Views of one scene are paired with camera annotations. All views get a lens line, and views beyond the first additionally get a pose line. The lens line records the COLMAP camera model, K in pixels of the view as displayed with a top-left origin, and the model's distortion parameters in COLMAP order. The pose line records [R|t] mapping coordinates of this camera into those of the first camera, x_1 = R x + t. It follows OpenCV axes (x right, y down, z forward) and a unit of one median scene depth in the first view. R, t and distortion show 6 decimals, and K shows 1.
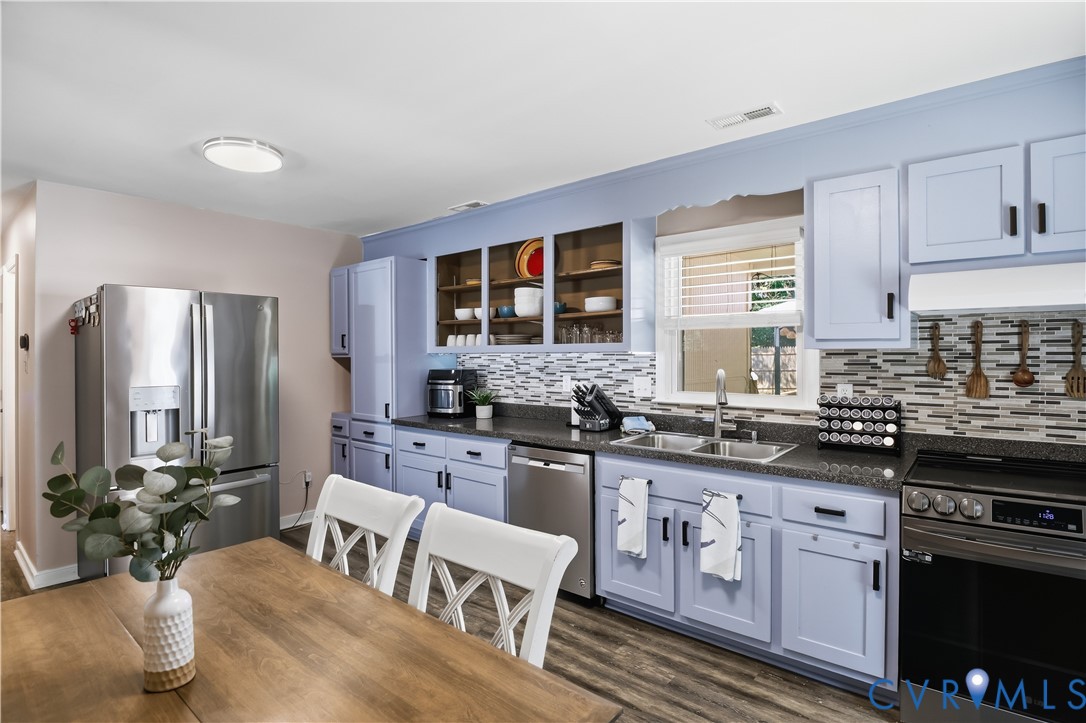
lens RADIAL K [[539.3, 0, 543.0], [0, 539.3, 361.5], [0, 0, 1]] dist [0.000686, -0.001378]
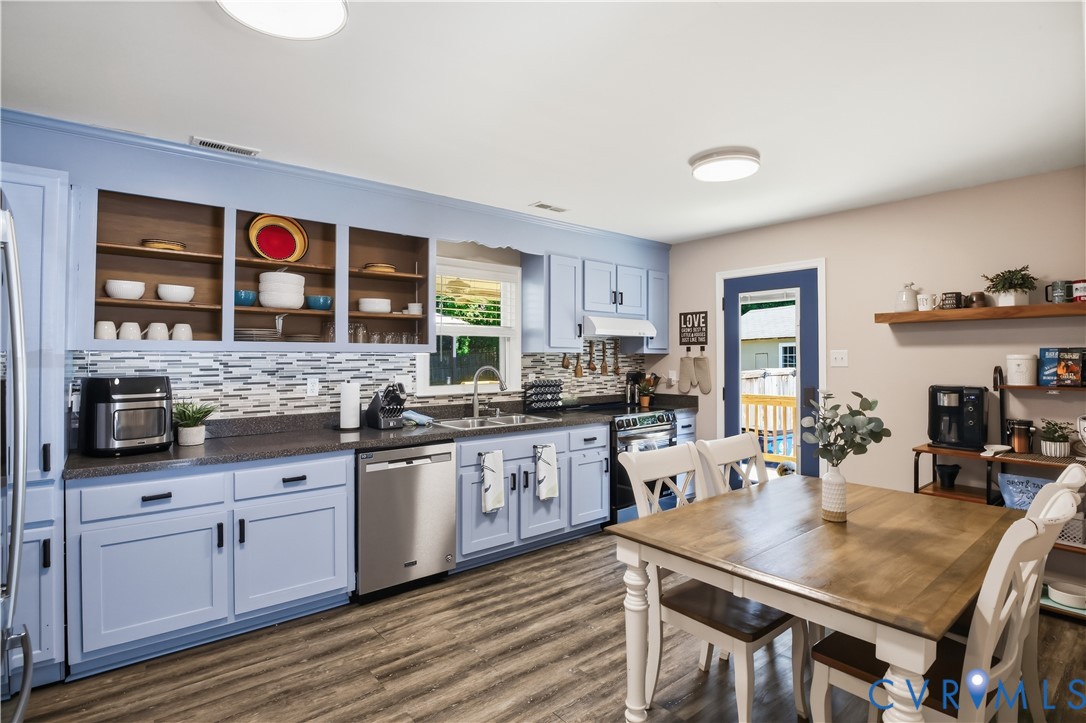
lens RADIAL K [[539.3, 0, 543.0], [0, 539.3, 361.5], [0, 0, 1]] dist [0.000686, -0.001378]
pose [[0.200233, -0.003505, 0.979742, -0.910853], [0.012008, 0.999927, 0.001123, 0.002749], [-0.979675, 0.011540, 0.200260, 0.535661]]
